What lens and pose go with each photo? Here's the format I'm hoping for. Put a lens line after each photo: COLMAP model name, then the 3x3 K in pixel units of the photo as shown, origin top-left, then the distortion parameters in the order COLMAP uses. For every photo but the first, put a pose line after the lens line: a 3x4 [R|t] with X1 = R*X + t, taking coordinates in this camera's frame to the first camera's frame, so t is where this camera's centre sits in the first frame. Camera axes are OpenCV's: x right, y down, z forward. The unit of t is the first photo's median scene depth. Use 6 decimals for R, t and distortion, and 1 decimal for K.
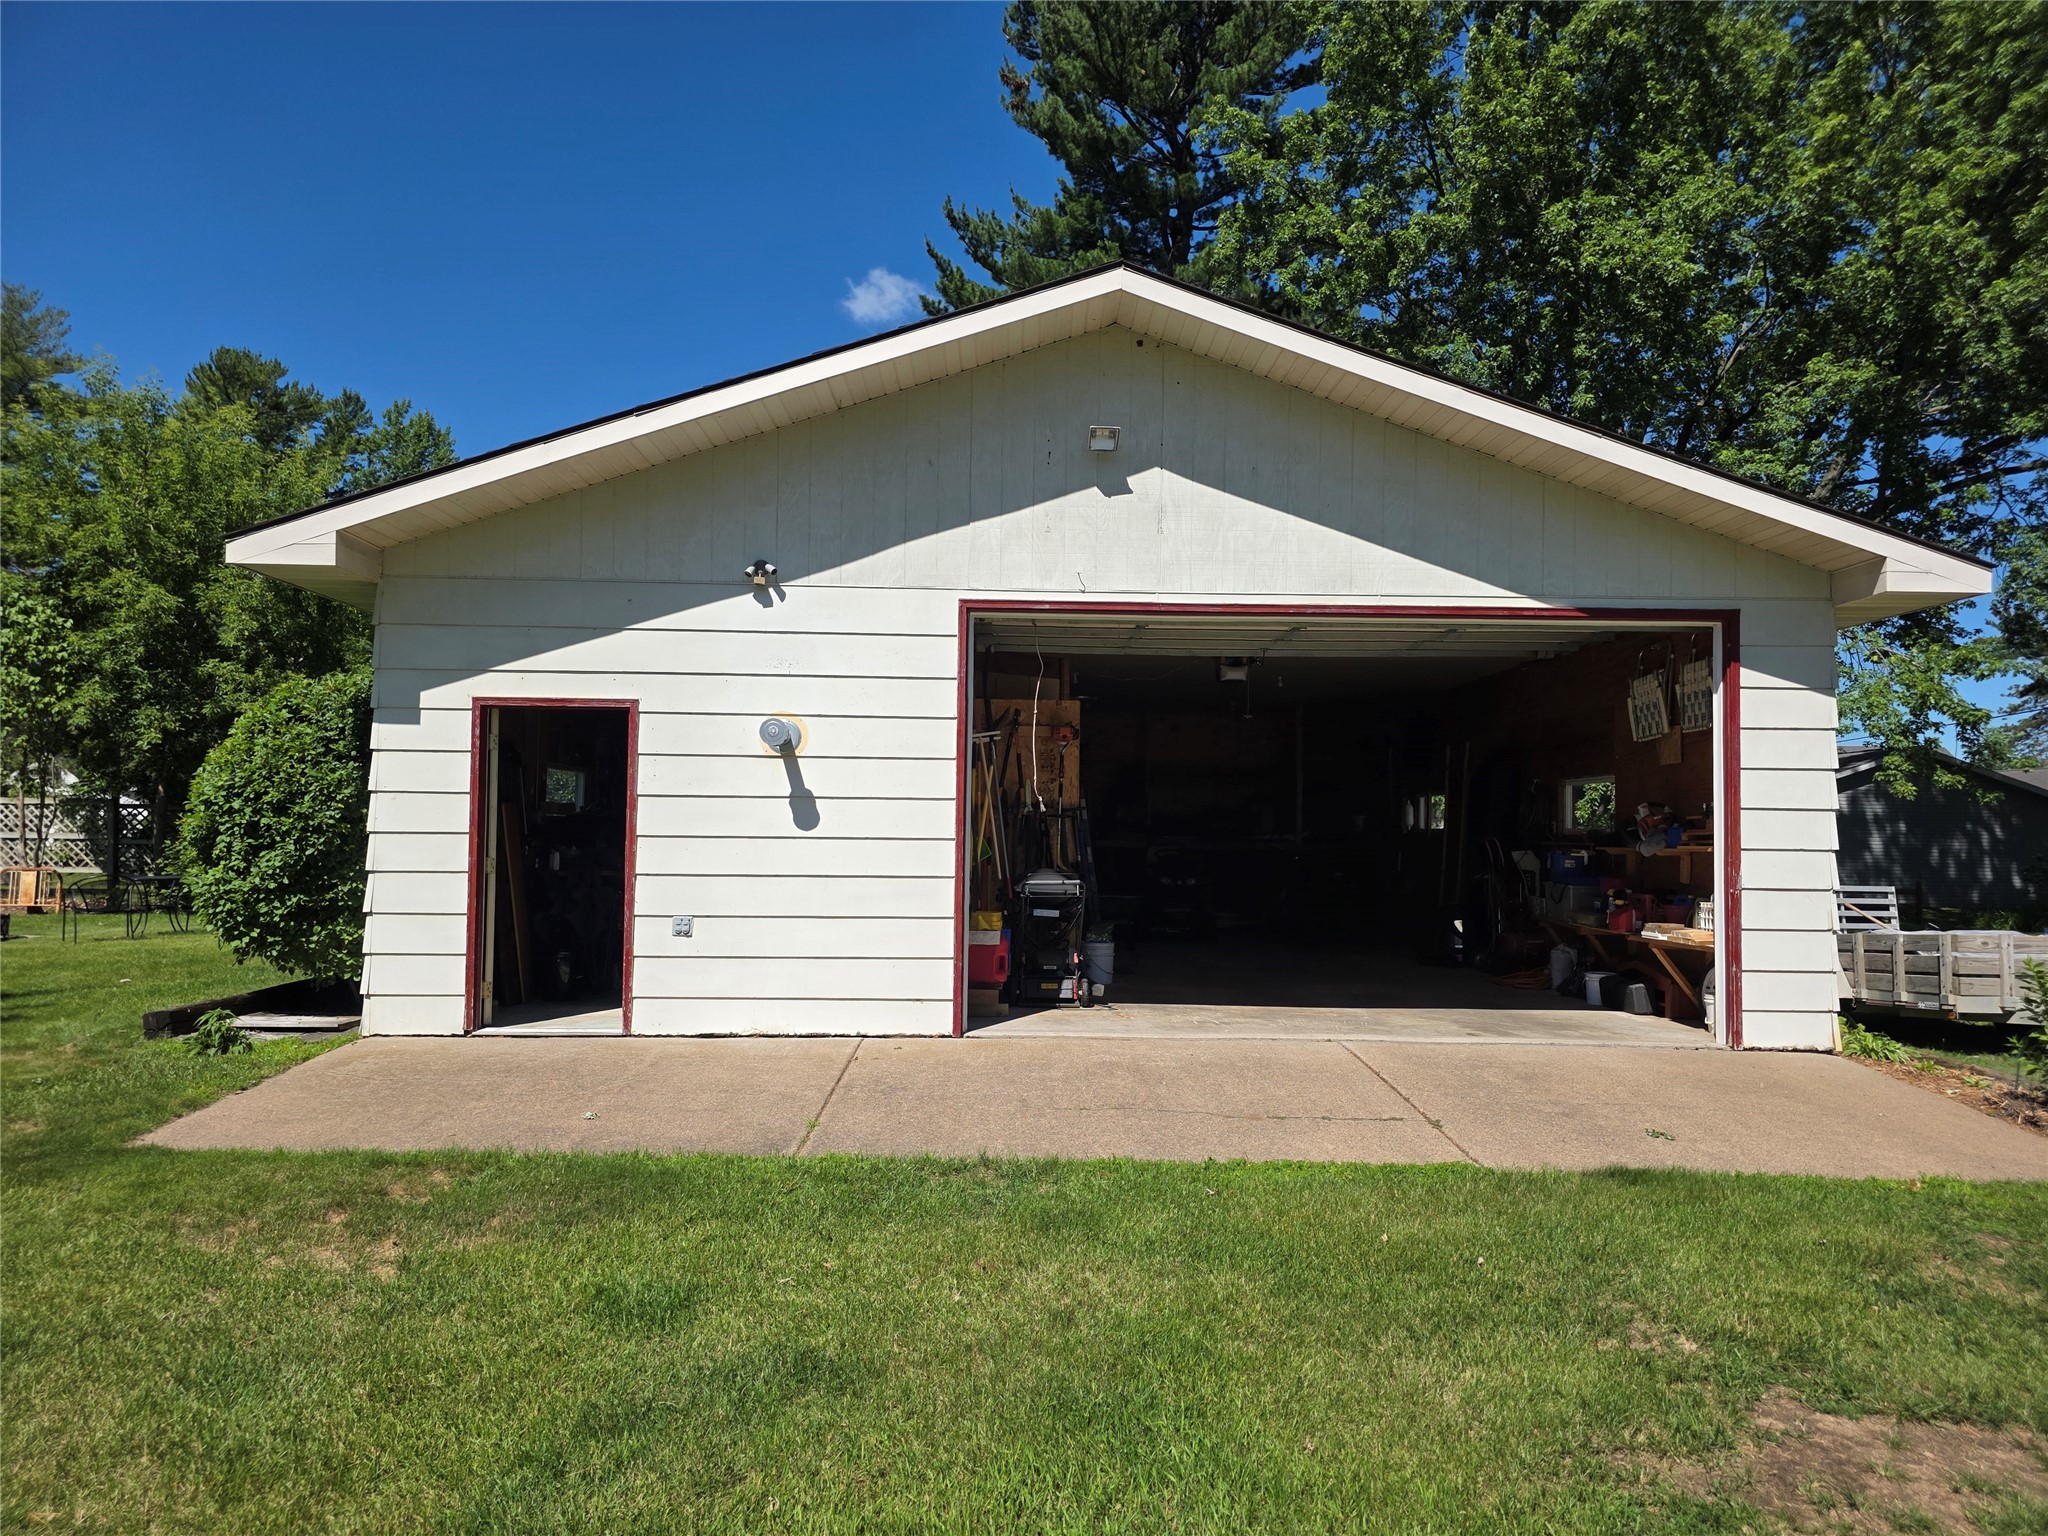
lens RADIAL K [[1367.5, 0, 1037.0], [0, 1367.5, 785.7], [0, 0, 1]] dist [0.031095, -0.003909]
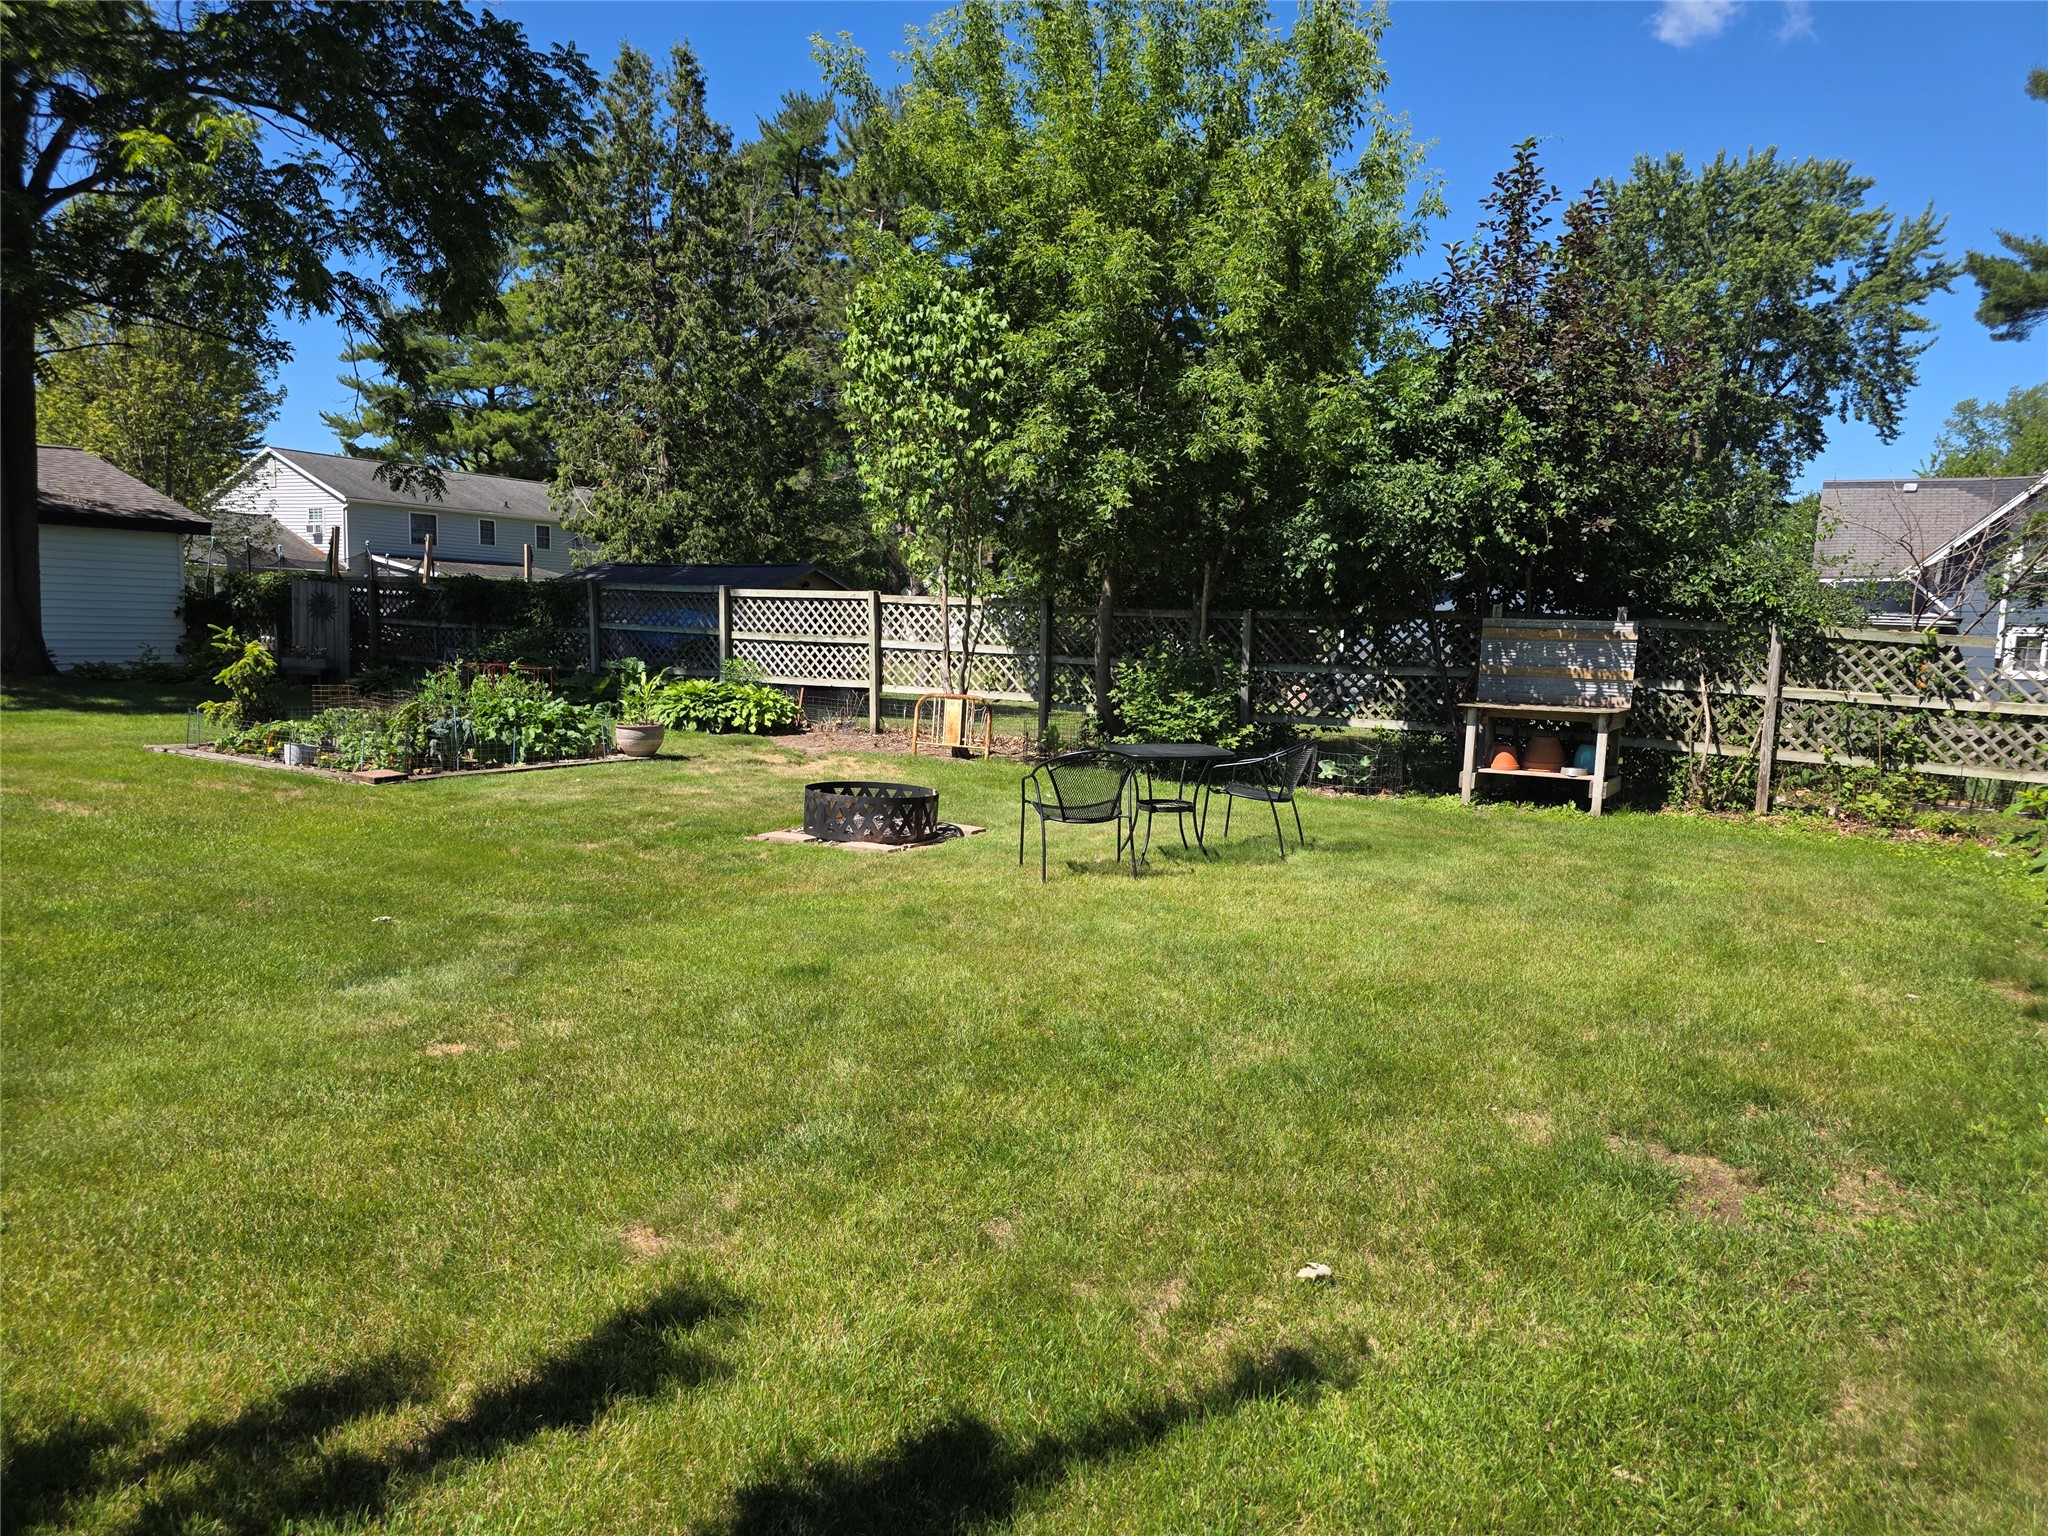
lens RADIAL K [[1367.5, 0, 1029.2], [0, 1367.5, 761.6], [0, 0, 1]] dist [0.031095, -0.003909]
pose [[0.848538, 0.067168, -0.524854, -0.344913], [0.001017, 0.991702, 0.128557, 0.002509], [0.529134, -0.109619, 0.841428, 0.454859]]
